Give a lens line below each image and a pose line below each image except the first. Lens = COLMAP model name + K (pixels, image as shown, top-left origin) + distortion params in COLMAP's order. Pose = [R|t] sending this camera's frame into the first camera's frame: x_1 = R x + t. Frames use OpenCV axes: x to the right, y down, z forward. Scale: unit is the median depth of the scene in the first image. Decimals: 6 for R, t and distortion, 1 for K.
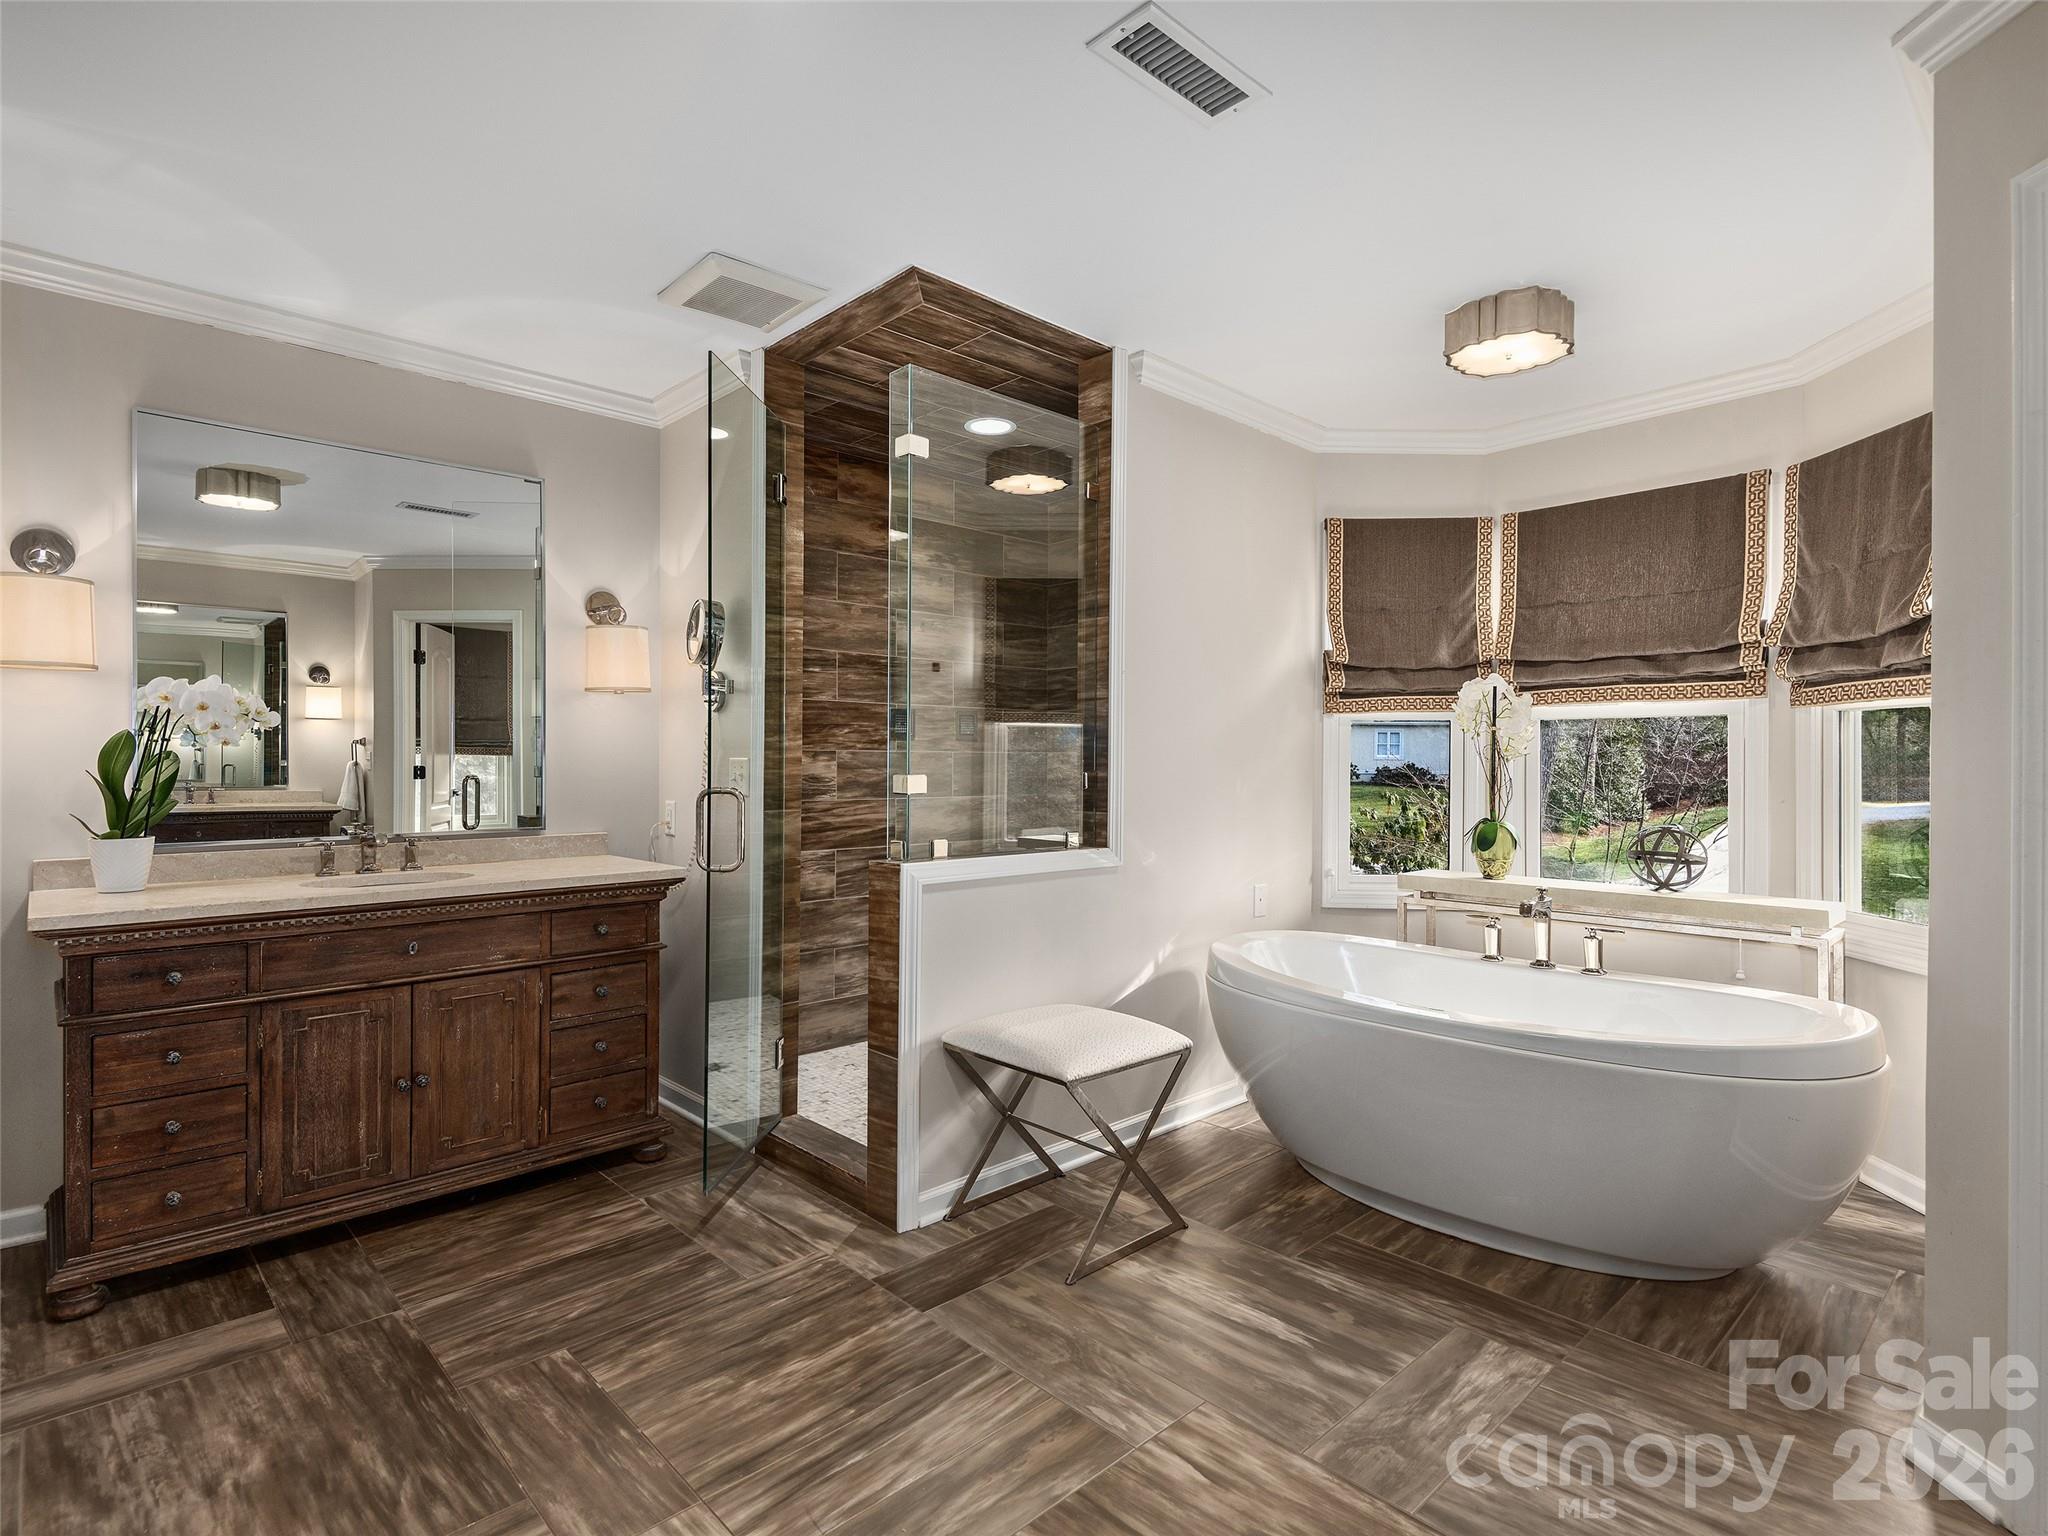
lens RADIAL K [[1038.5, 0, 1022.3], [0, 1038.5, 757.2], [0, 0, 1]] dist [0.001569, -0.000240]
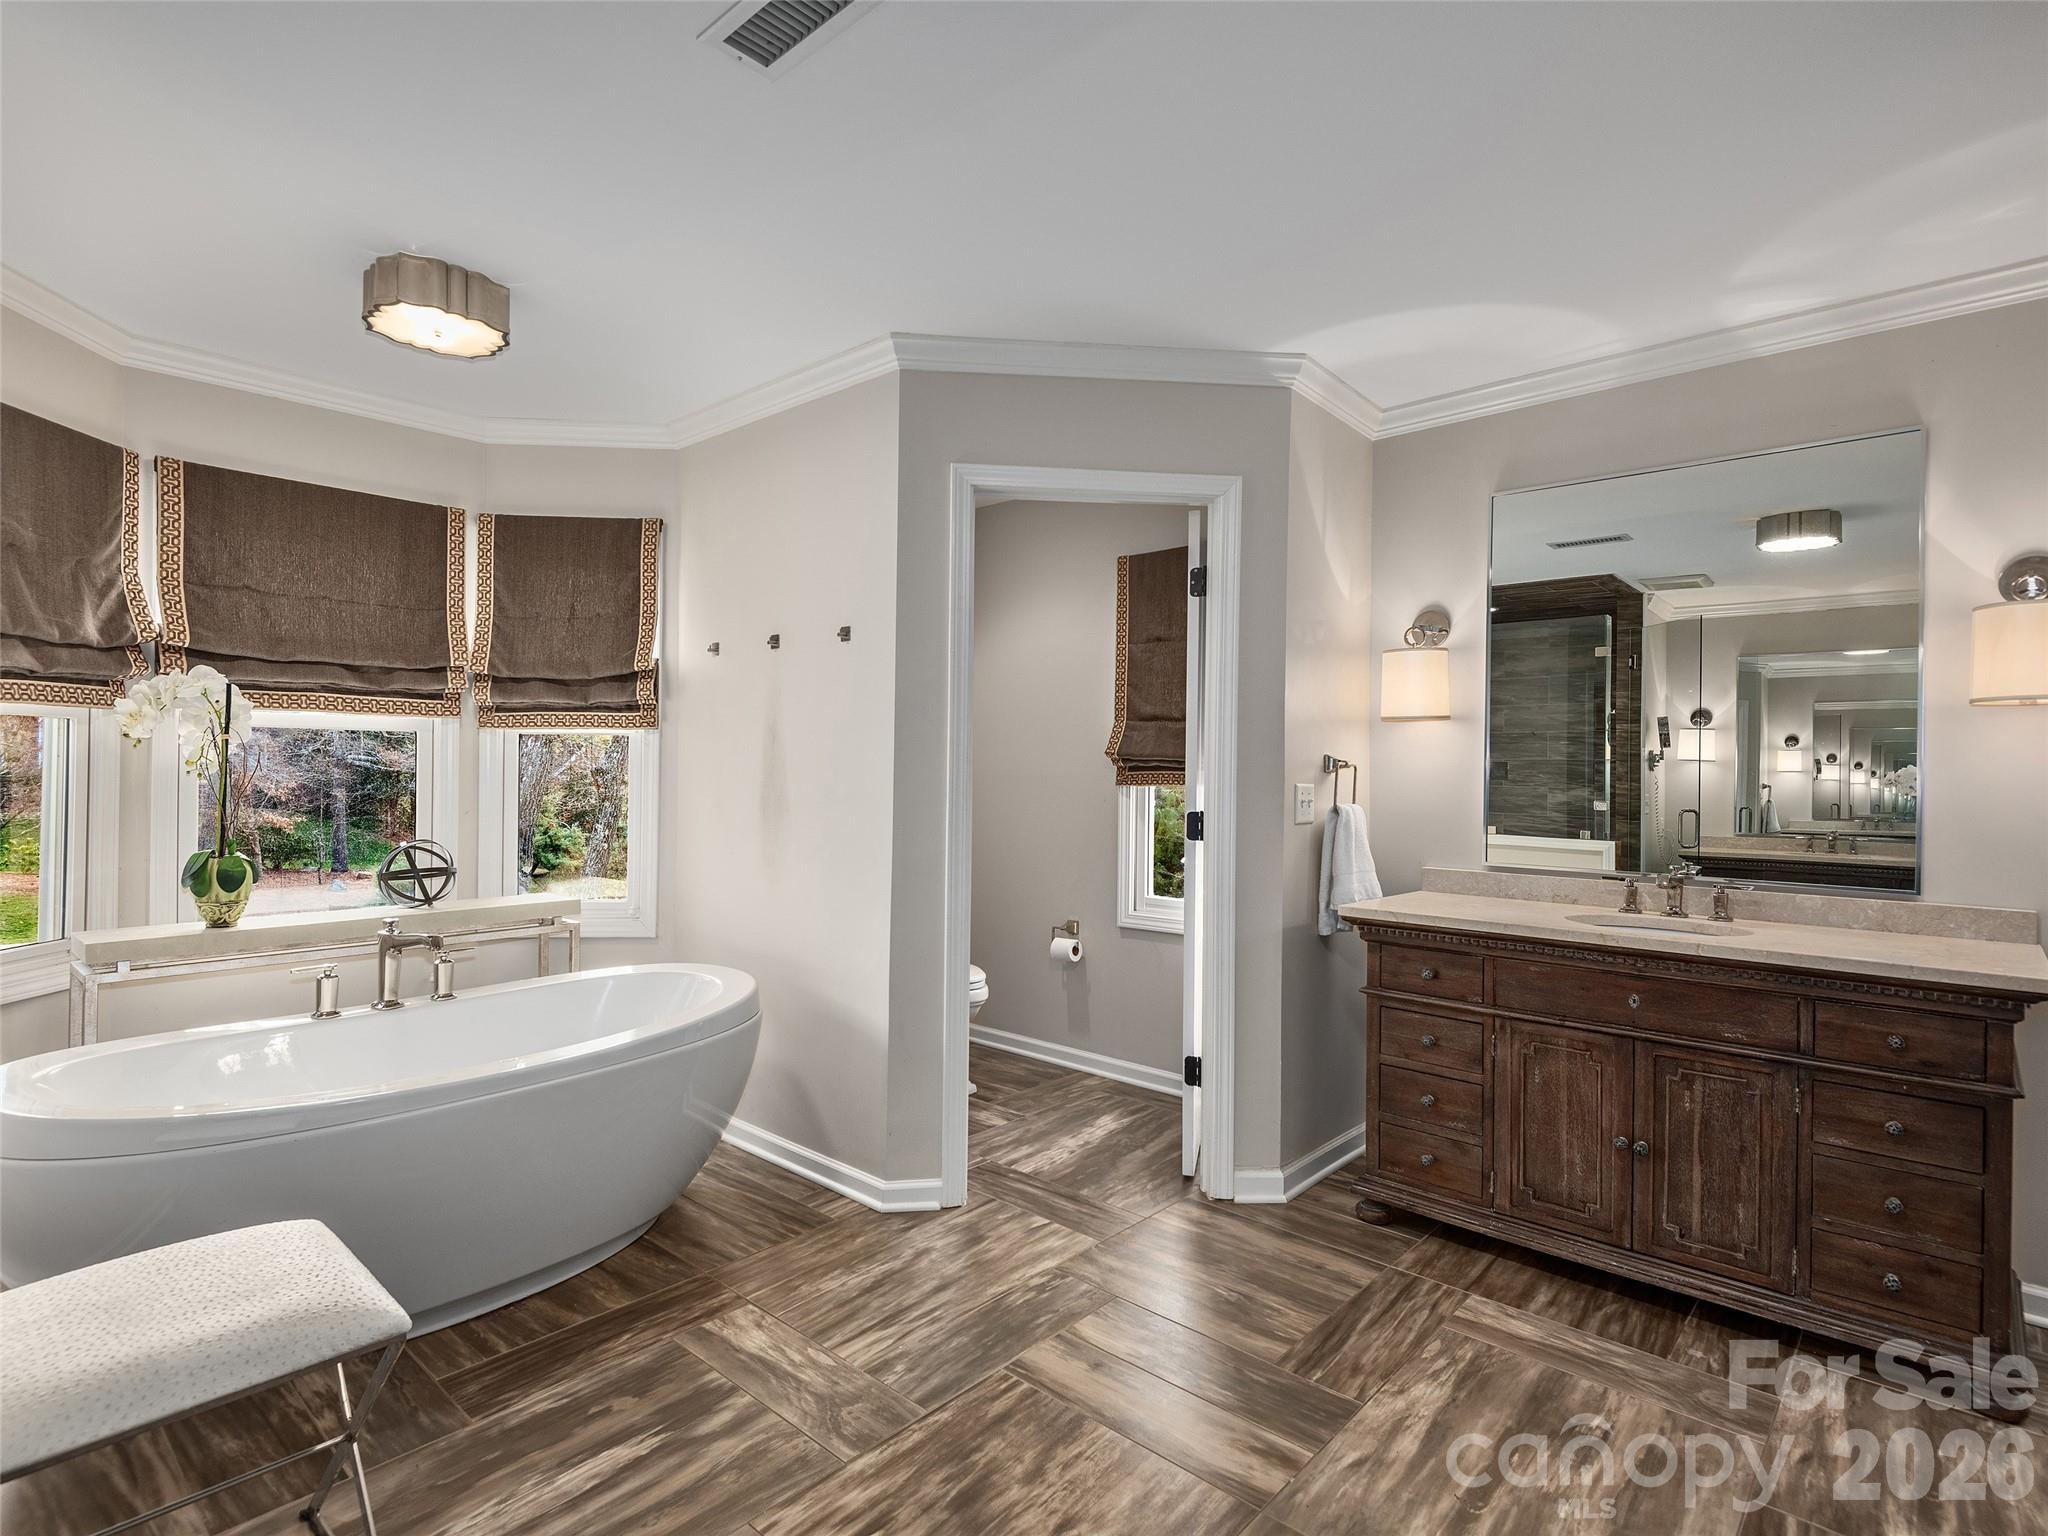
lens RADIAL K [[1038.5, 0, 1021.9], [0, 1038.5, 772.6], [0, 0, 1]] dist [0.001569, -0.000240]
pose [[-0.082060, -0.008257, 0.996593, -0.463709], [-0.013623, 0.999882, 0.007162, -0.017421], [-0.996534, -0.012989, -0.082163, 0.549847]]
